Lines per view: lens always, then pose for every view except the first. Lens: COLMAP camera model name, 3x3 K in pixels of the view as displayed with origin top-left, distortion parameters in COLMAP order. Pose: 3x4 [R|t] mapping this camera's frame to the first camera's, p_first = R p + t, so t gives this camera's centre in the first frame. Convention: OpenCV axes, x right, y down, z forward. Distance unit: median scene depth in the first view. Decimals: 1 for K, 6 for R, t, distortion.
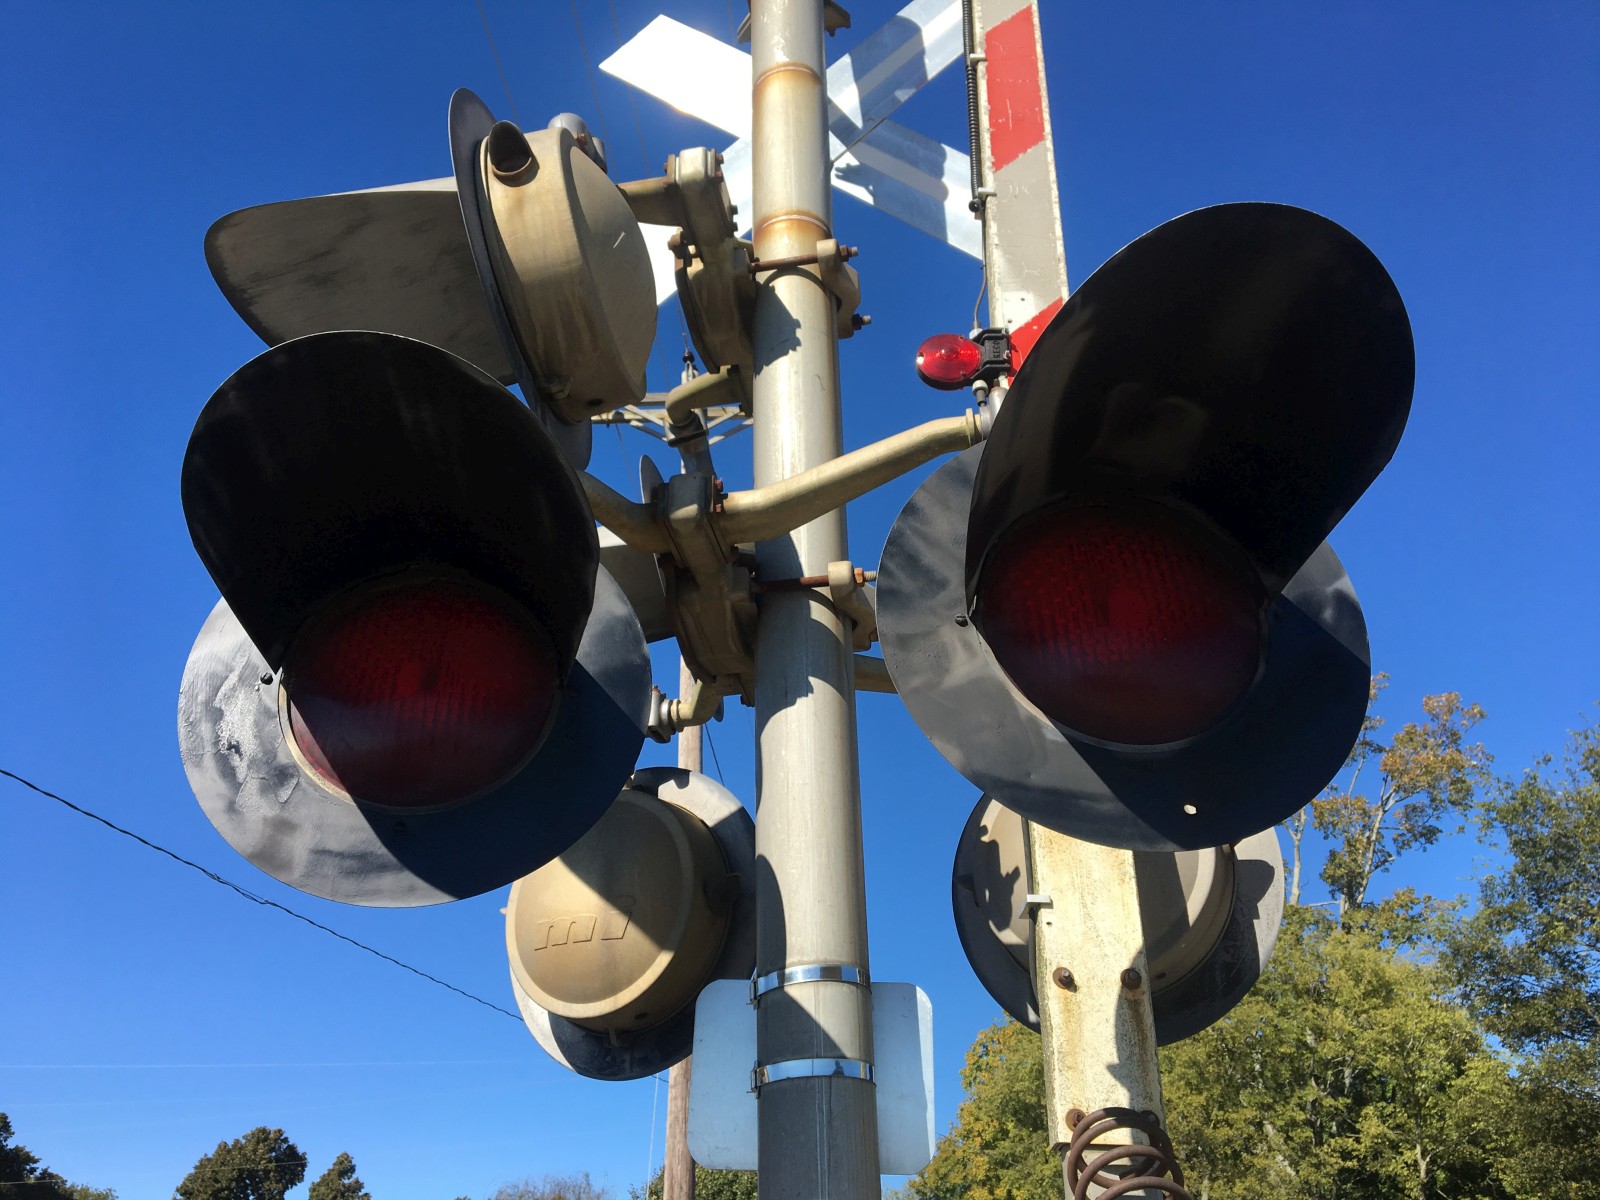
lens RADIAL K [[1363.4, 0, 795.1], [0, 1363.4, 611.4], [0, 0, 1]] dist [0.076242, -0.106289]
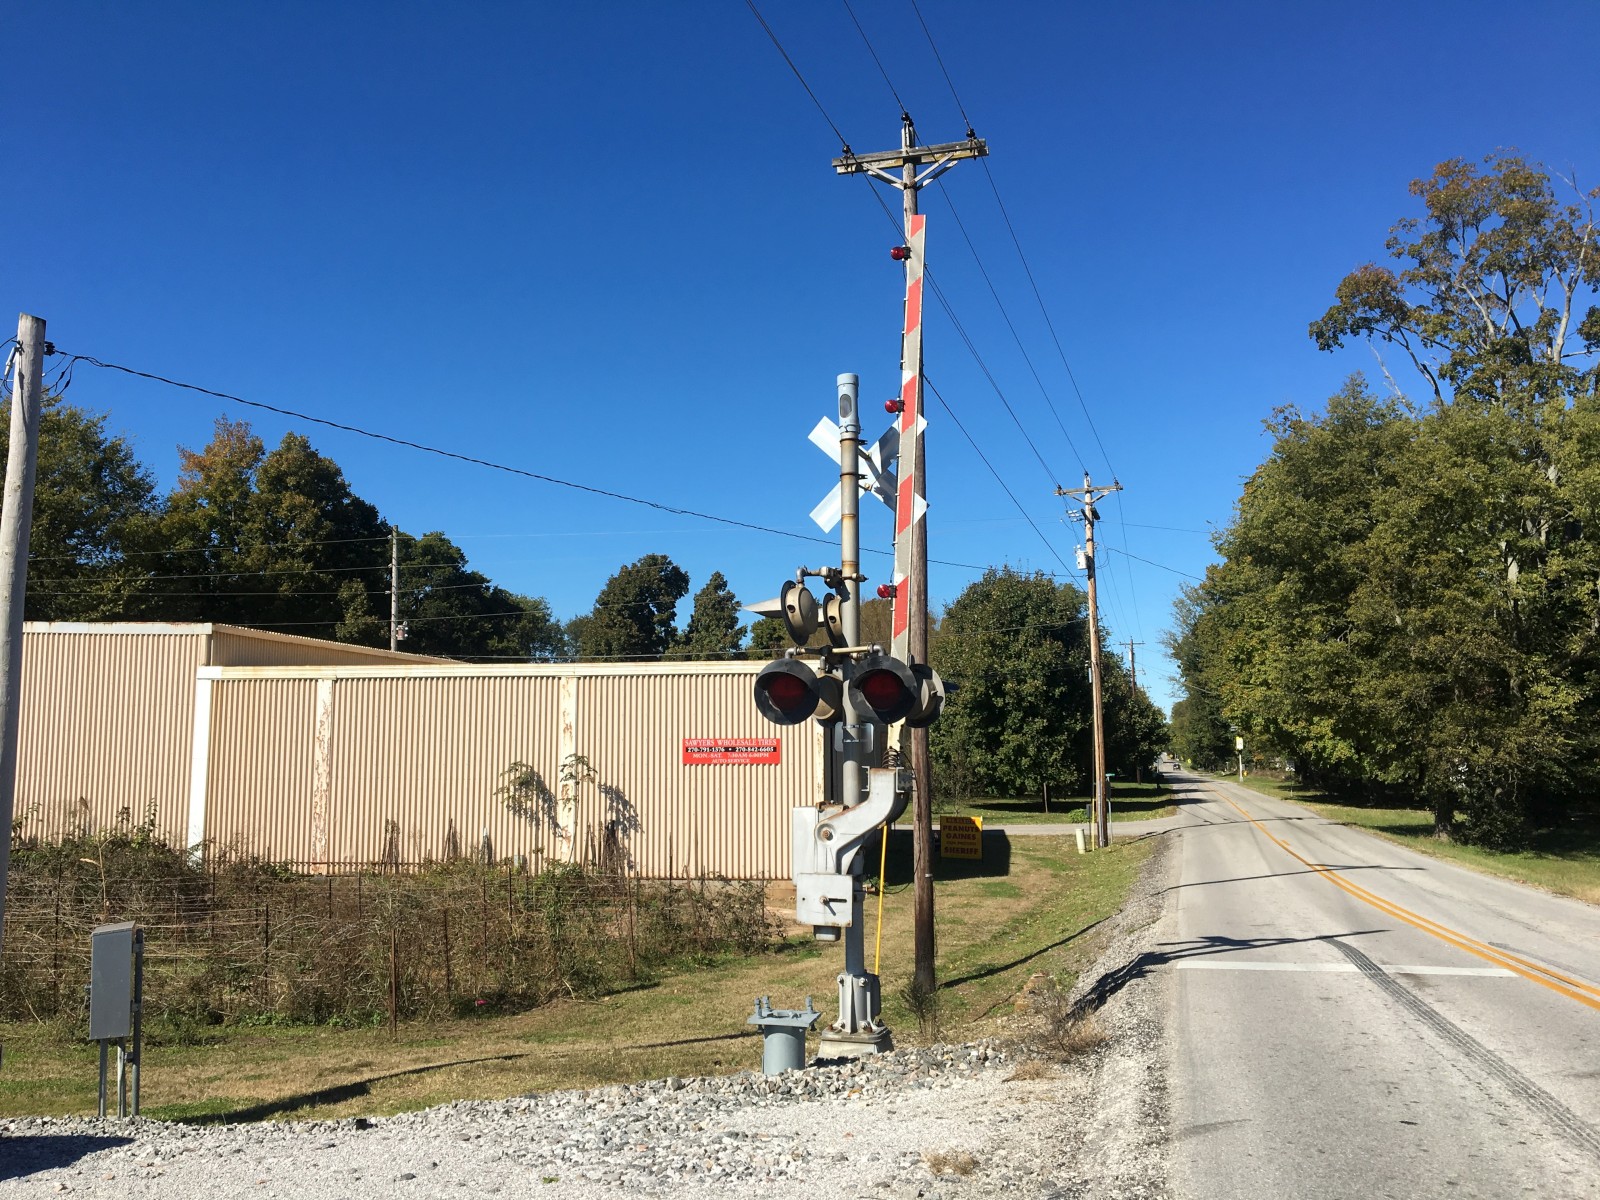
lens RADIAL K [[1363.4, 0, 786.3], [0, 1363.4, 610.3], [0, 0, 1]] dist [0.076242, -0.106289]
pose [[0.971522, -0.008187, -0.236806, 0.877327], [0.104132, 0.912472, 0.395666, -1.972435], [0.212840, -0.409057, 0.887339, -3.182592]]
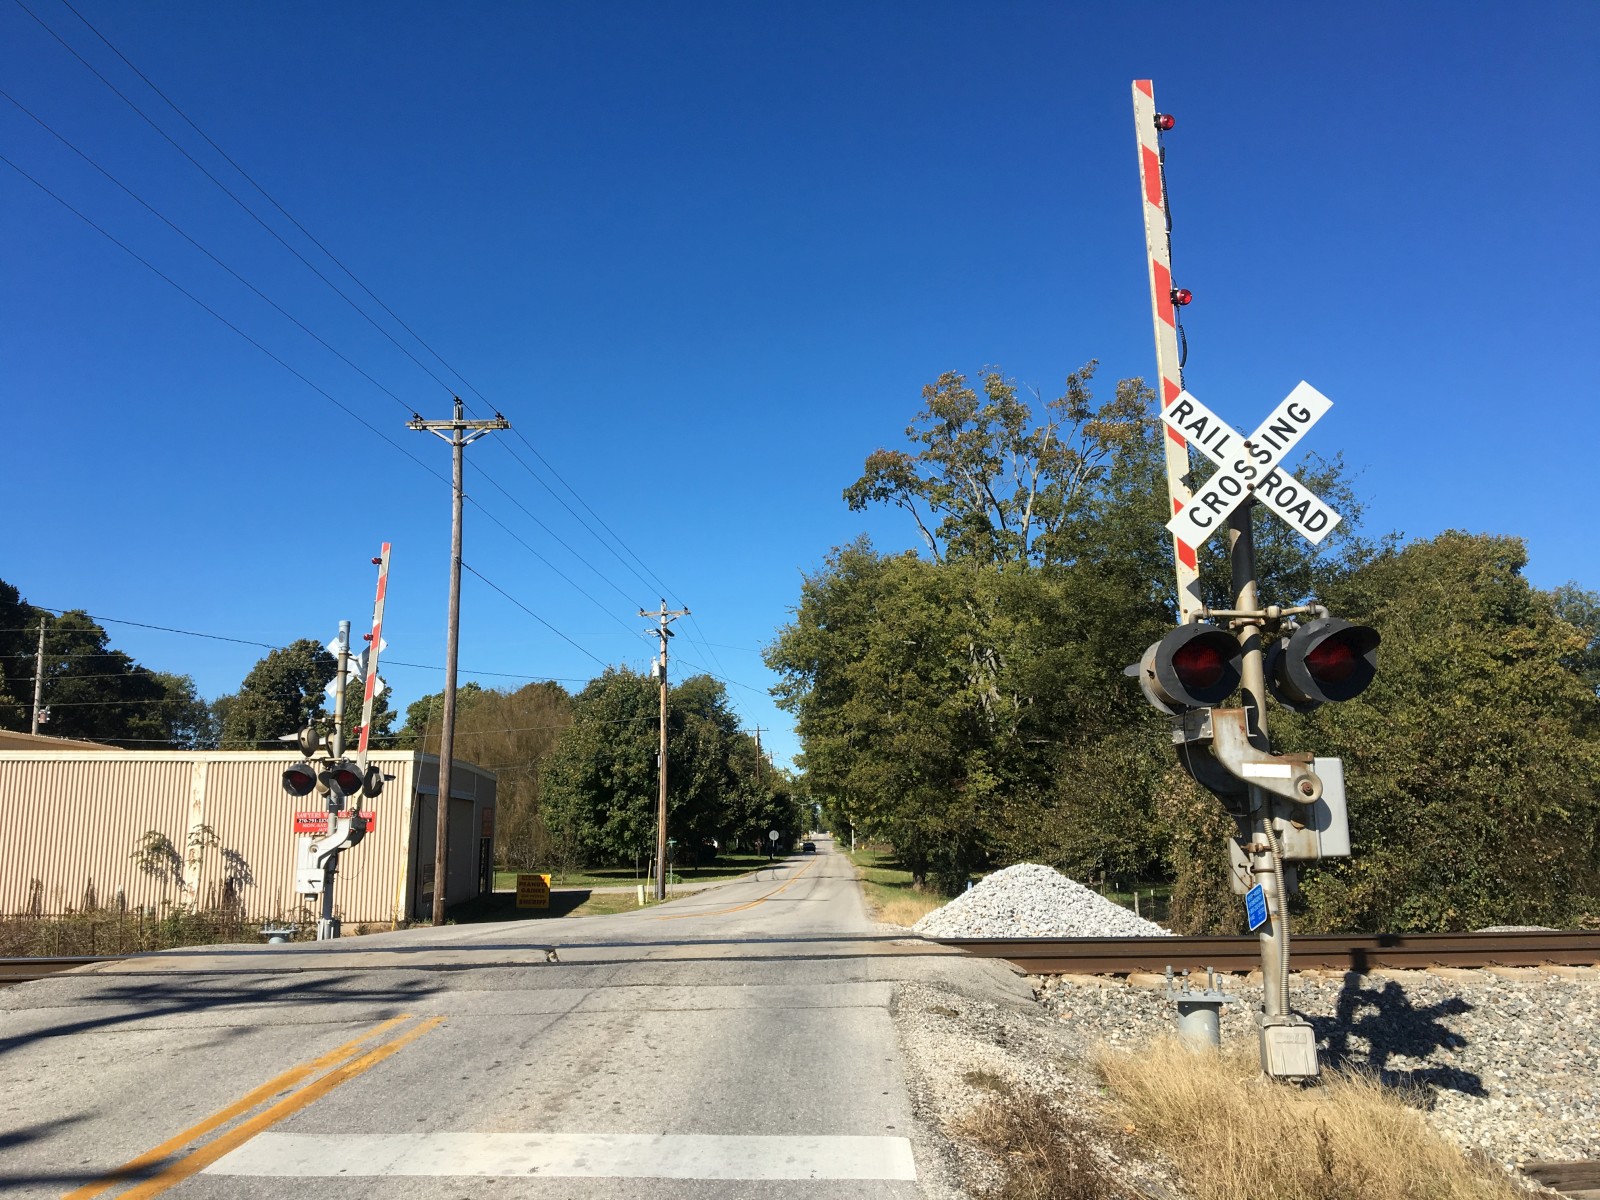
lens RADIAL K [[1363.4, 0, 807.4], [0, 1363.4, 588.3], [0, 0, 1]] dist [0.076242, -0.106289]
pose [[0.999864, 0.016170, 0.003192, 3.145896], [-0.016296, 0.940876, 0.338359, -4.315843], [0.002468, -0.338365, 0.941012, -7.506182]]
